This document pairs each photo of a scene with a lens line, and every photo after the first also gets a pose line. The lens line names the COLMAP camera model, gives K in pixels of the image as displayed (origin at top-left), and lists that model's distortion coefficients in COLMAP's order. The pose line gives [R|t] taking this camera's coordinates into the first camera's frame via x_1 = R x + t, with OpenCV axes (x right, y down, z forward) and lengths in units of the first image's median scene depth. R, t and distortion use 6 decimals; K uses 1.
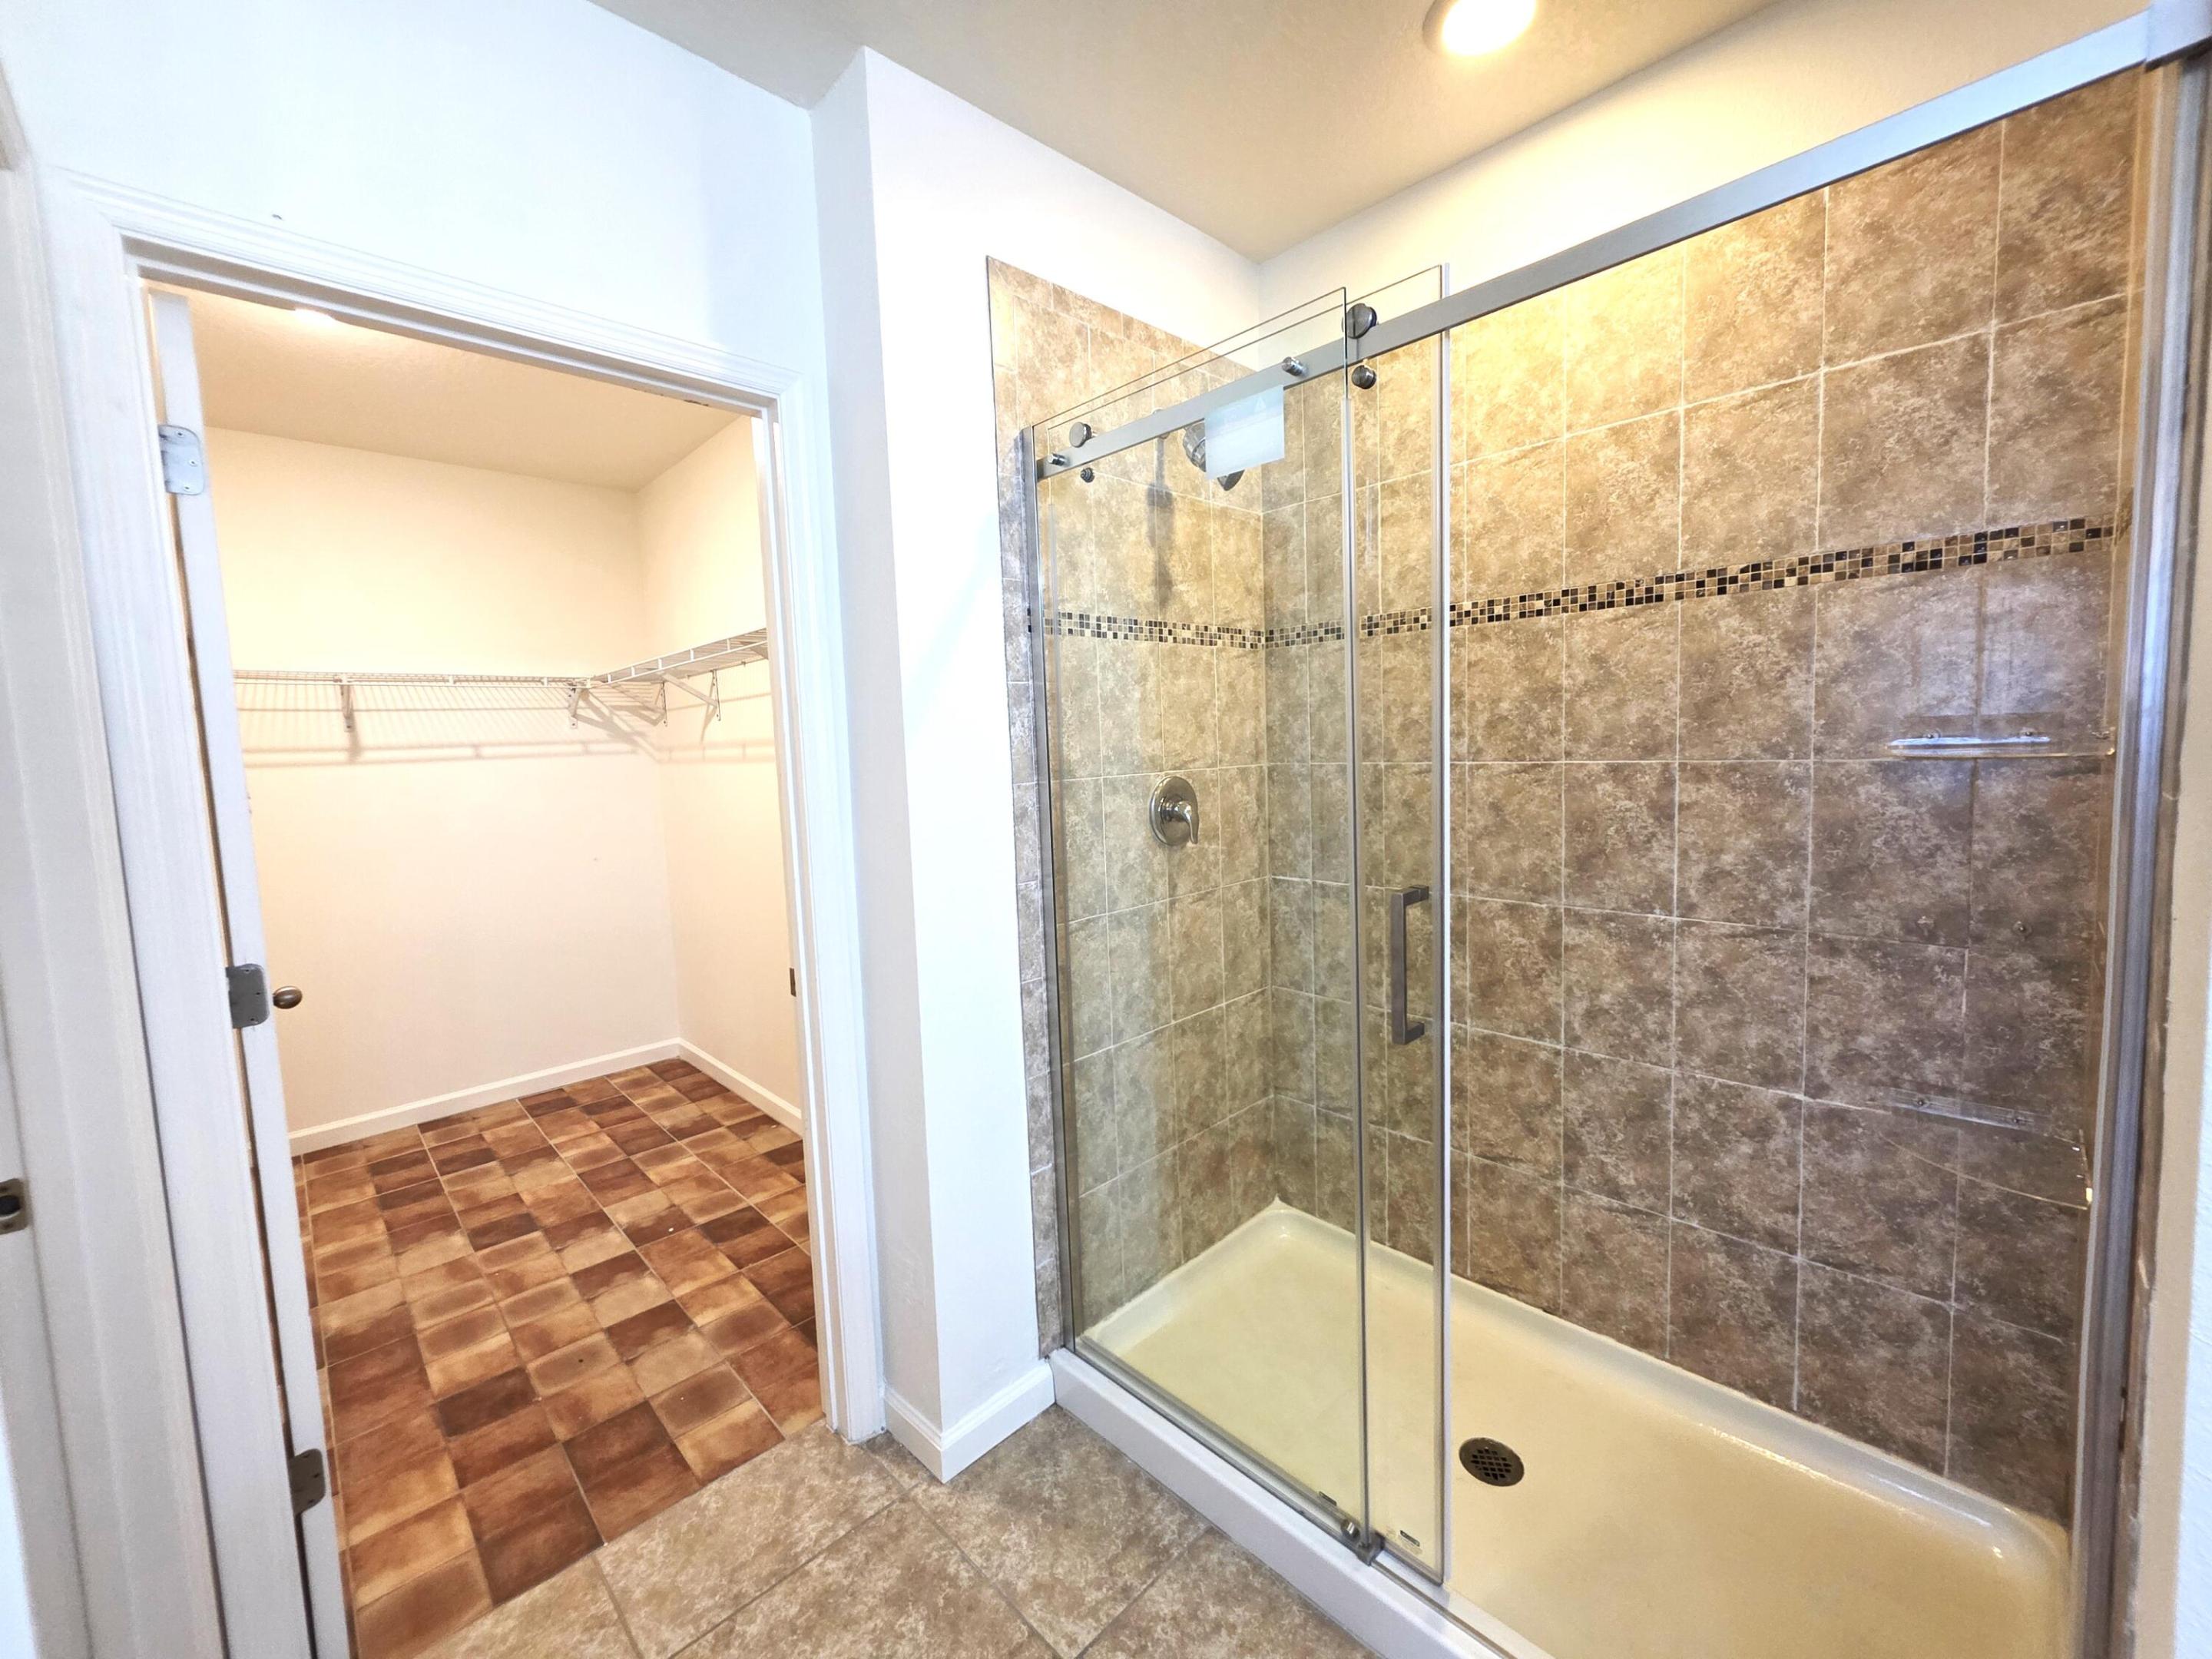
lens RADIAL K [[884.8, 0, 1106.2], [0, 884.8, 822.1], [0, 0, 1]] dist [-0.001092, 0.000587]
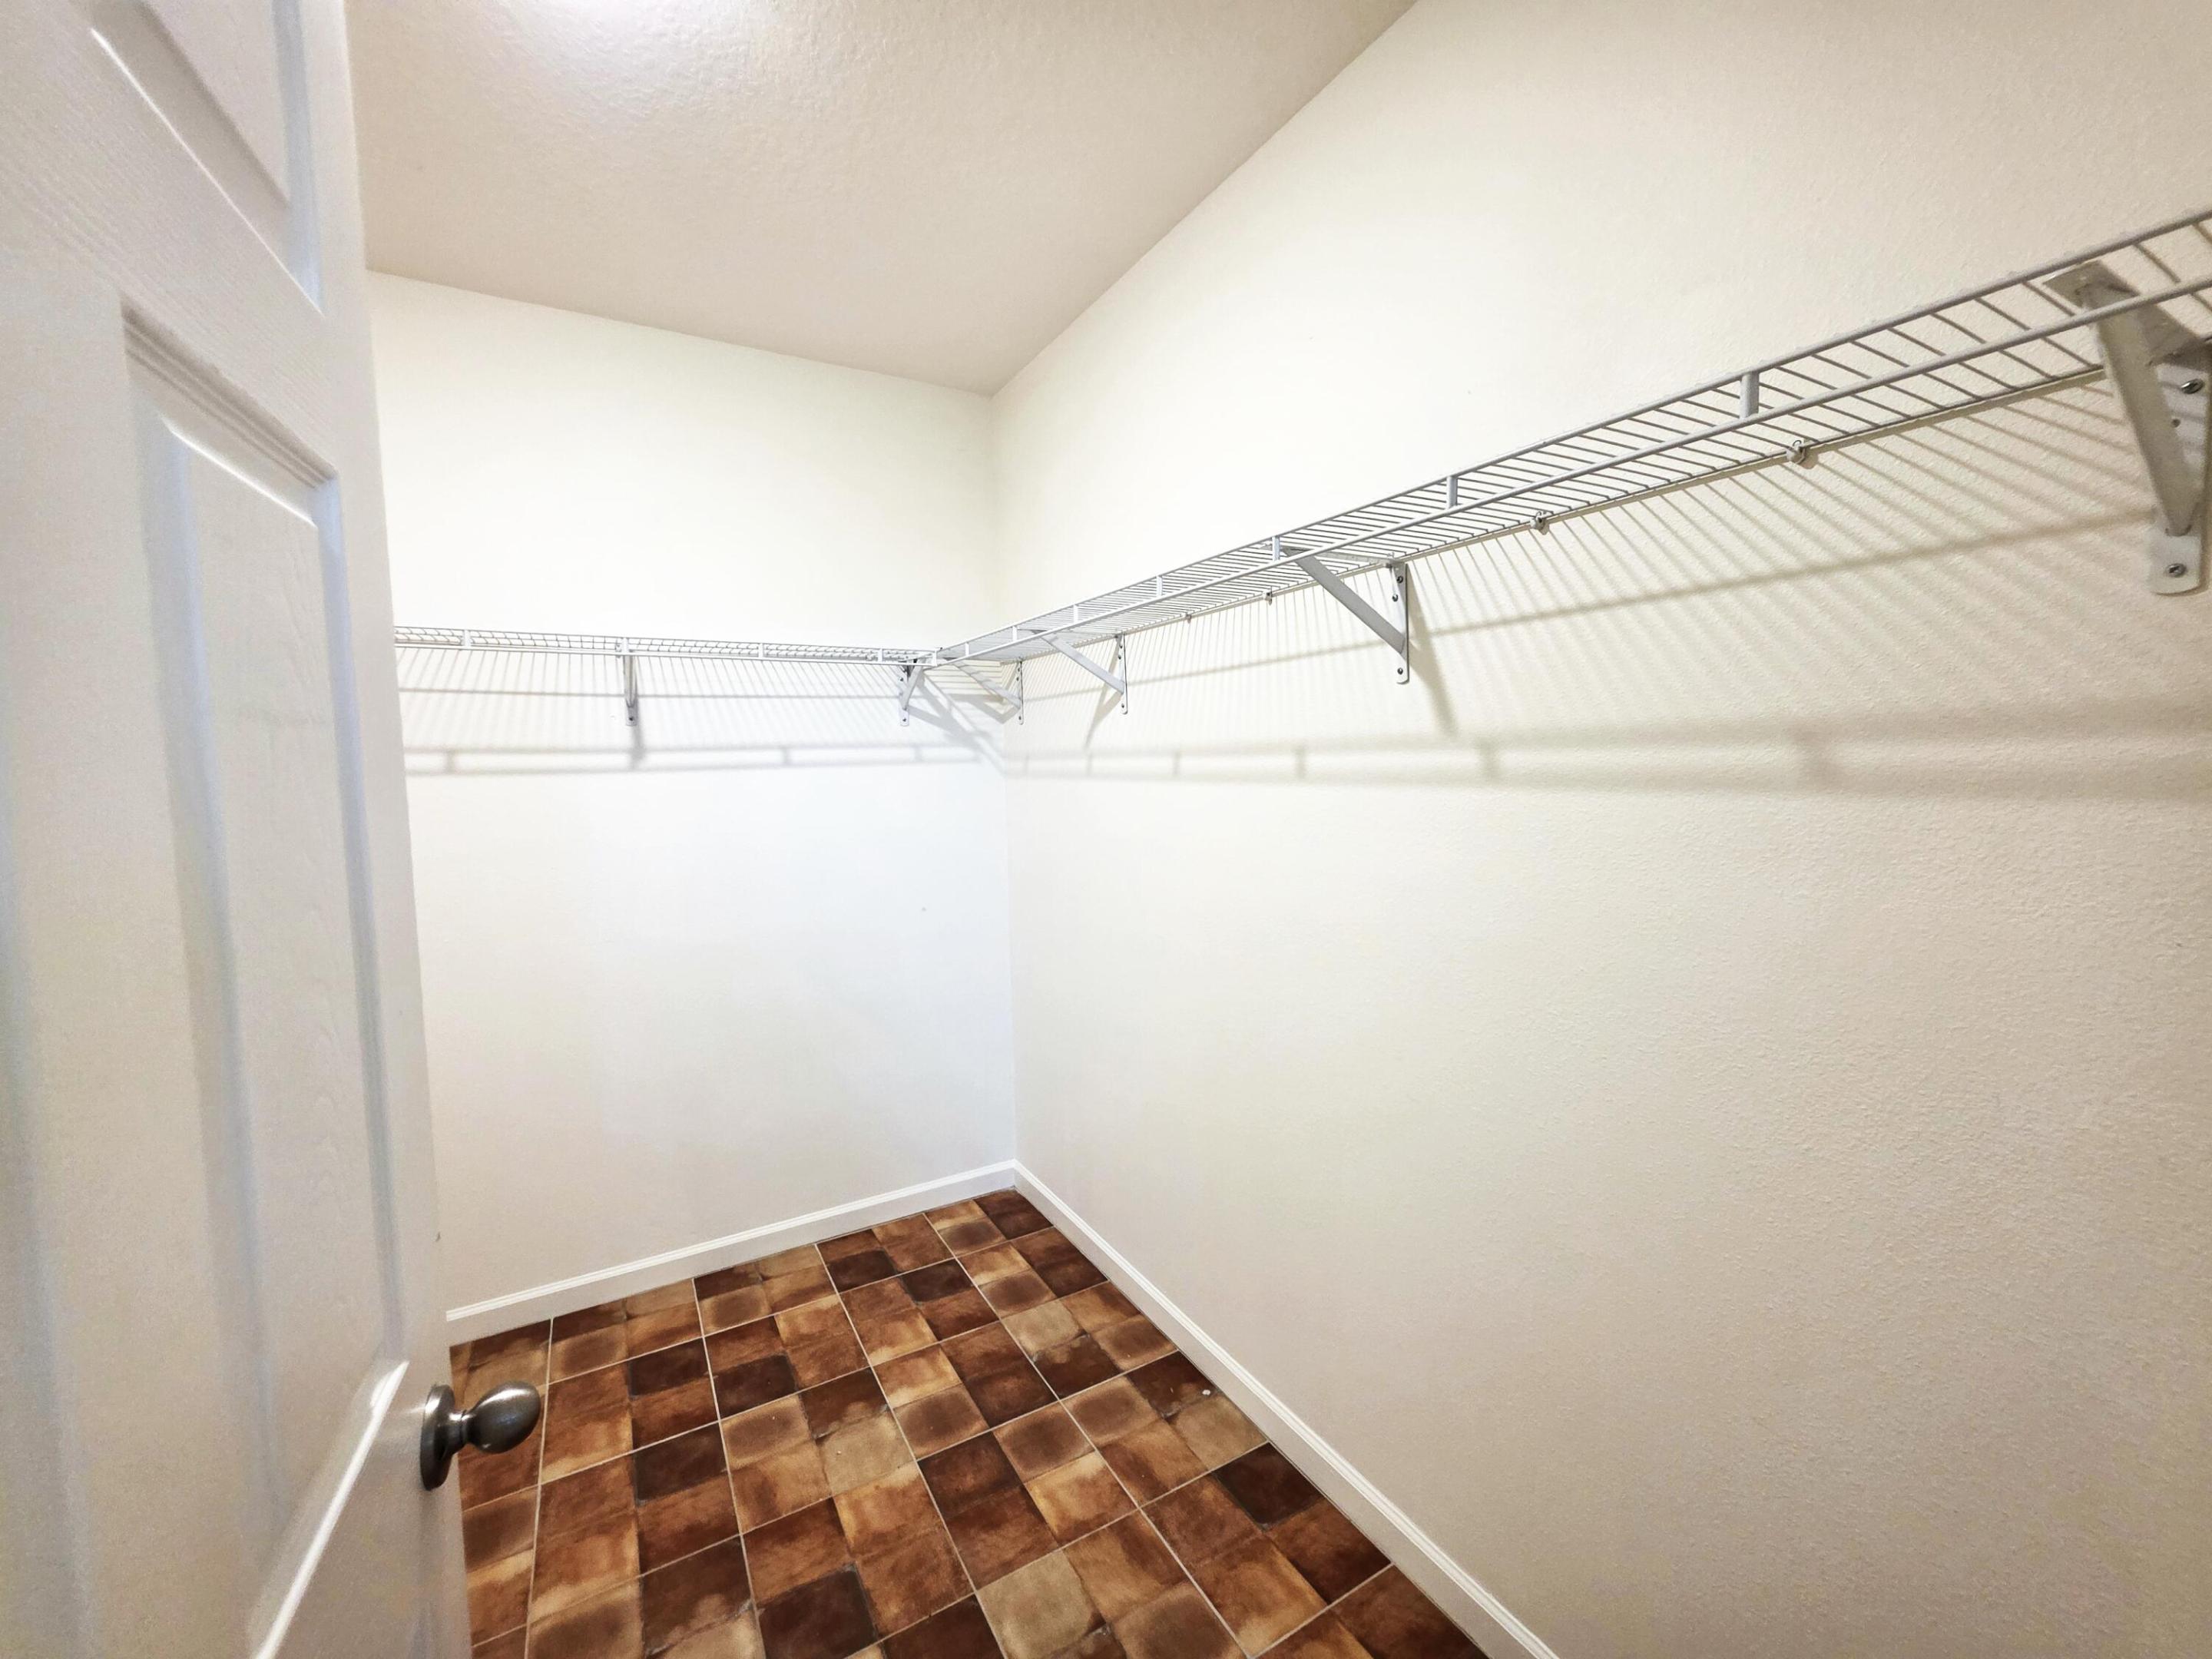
lens RADIAL K [[884.8, 0, 1101.8], [0, 884.8, 826.2], [0, 0, 1]] dist [-0.001092, 0.000587]
pose [[0.969582, 0.034736, -0.242289, -0.299938], [-0.036325, 0.999338, -0.002090, -0.032099], [0.242056, 0.010828, 0.970202, 0.383395]]
